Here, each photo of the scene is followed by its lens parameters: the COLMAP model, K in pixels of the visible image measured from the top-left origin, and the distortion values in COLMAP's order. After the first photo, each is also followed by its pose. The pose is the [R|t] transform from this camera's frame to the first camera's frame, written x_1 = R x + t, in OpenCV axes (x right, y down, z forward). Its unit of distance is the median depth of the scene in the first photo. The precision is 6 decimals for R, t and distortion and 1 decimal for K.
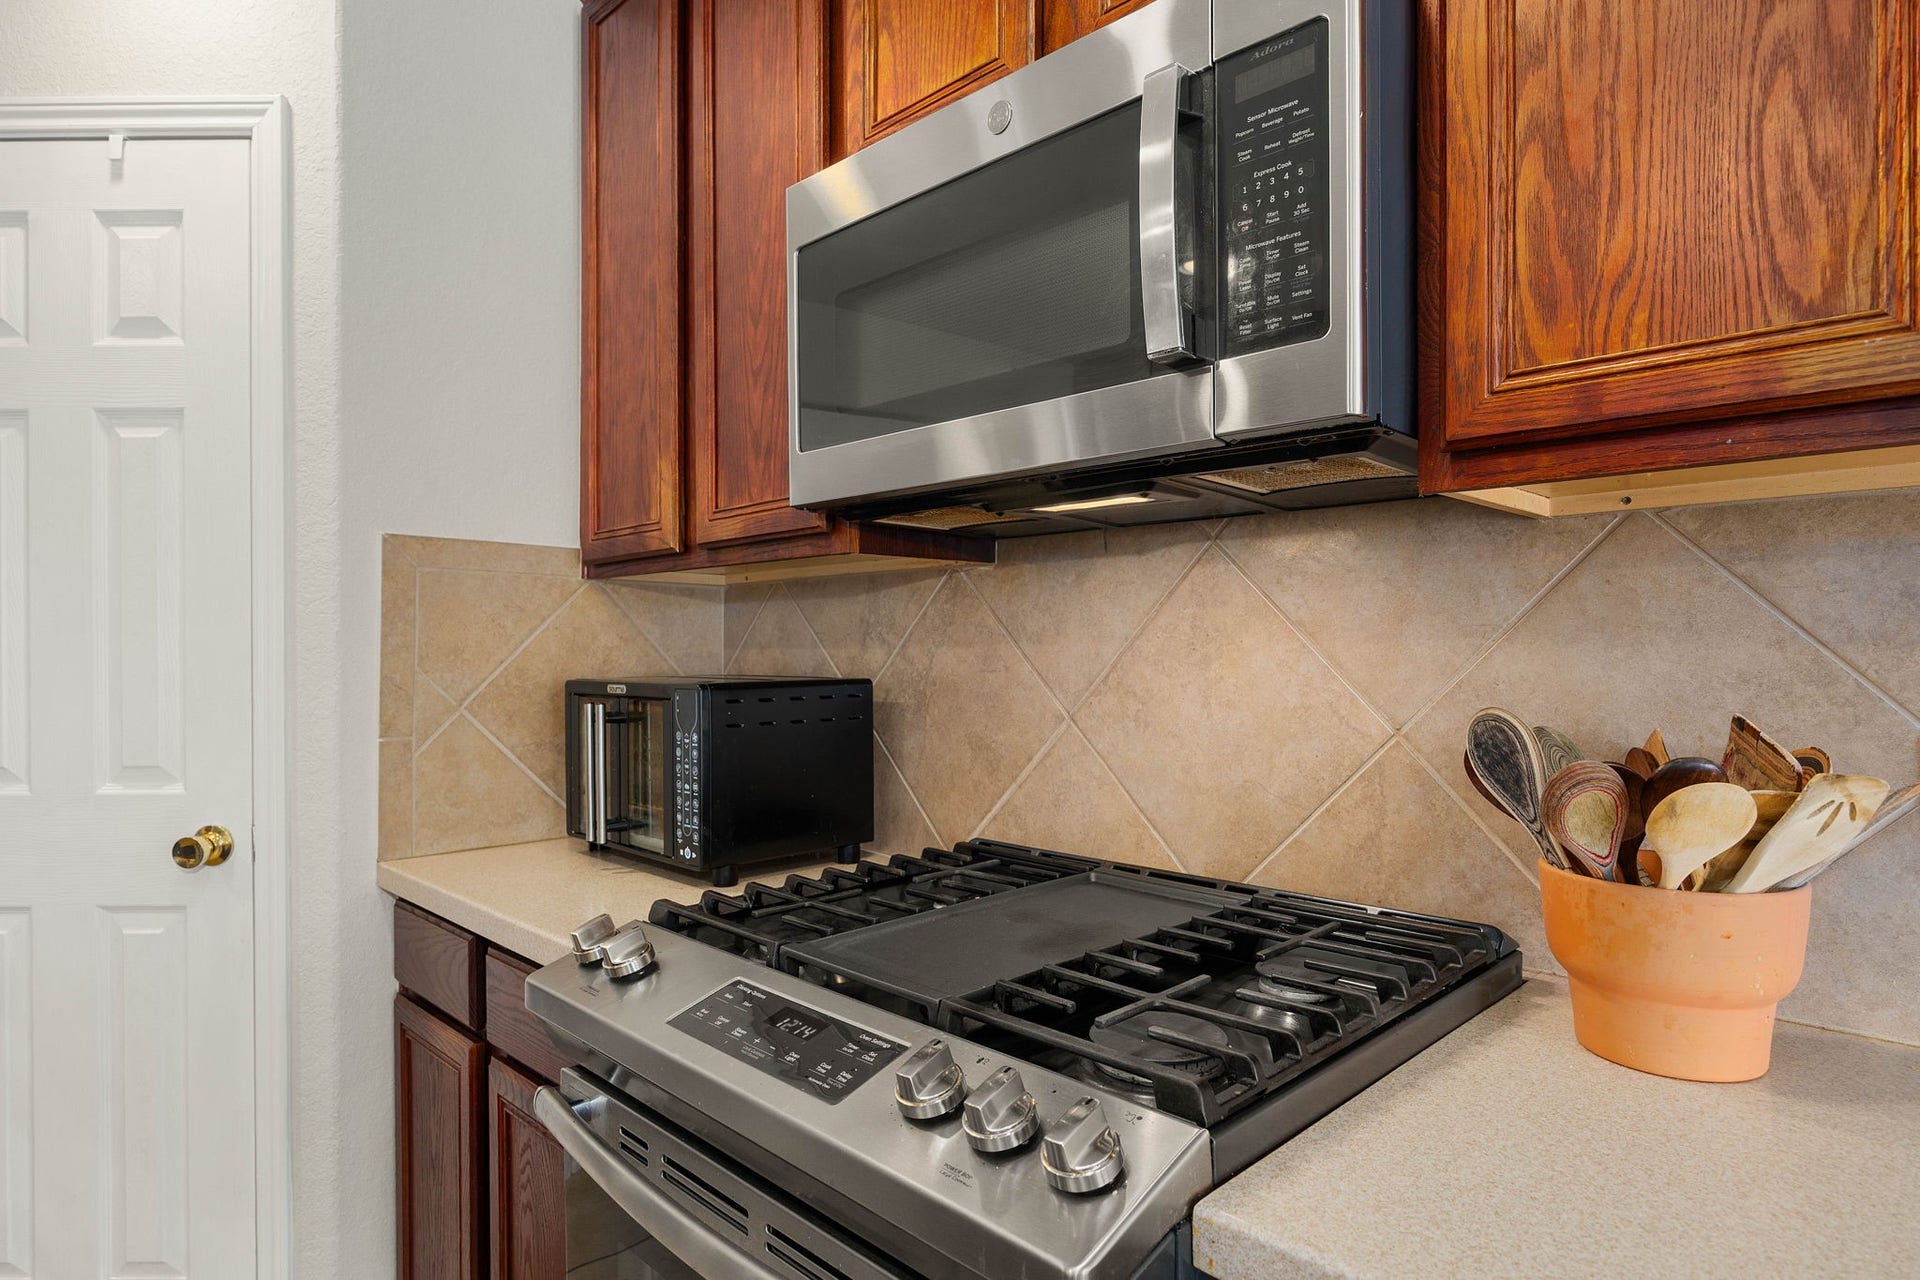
lens RADIAL K [[1058.8, 0, 957.8], [0, 1058.8, 651.7], [0, 0, 1]] dist [-0.001702, 0.000229]
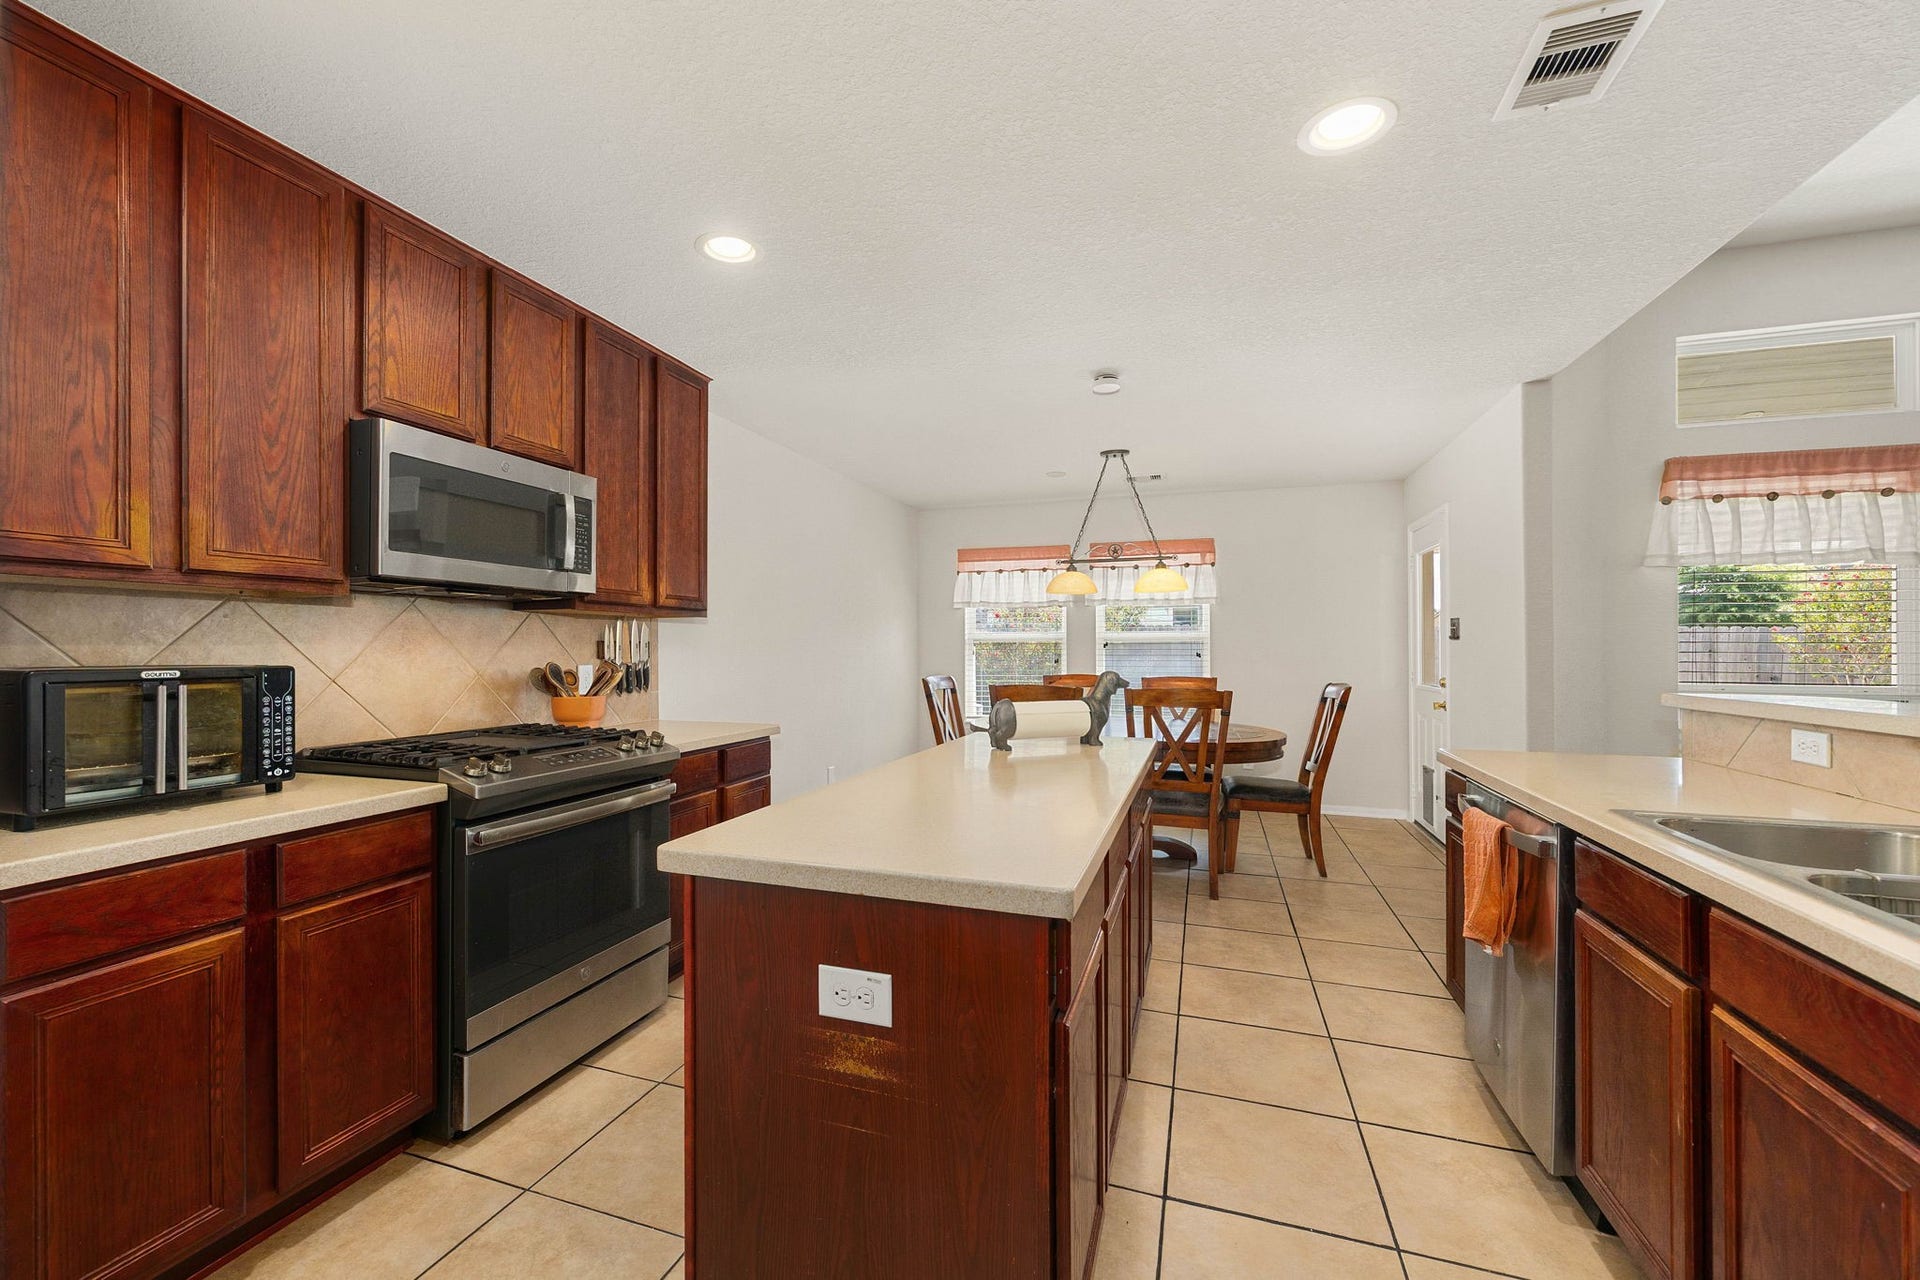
lens RADIAL K [[768.0, 0, 945.5], [0, 768.0, 647.8], [0, 0, 1]] dist [0.002153, -0.000029]
pose [[-0.439898, 0.008502, 0.898008, -1.723262], [0.004138, 0.999964, -0.007440, 0.015530], [-0.898038, 0.000443, -0.439917, 0.599214]]
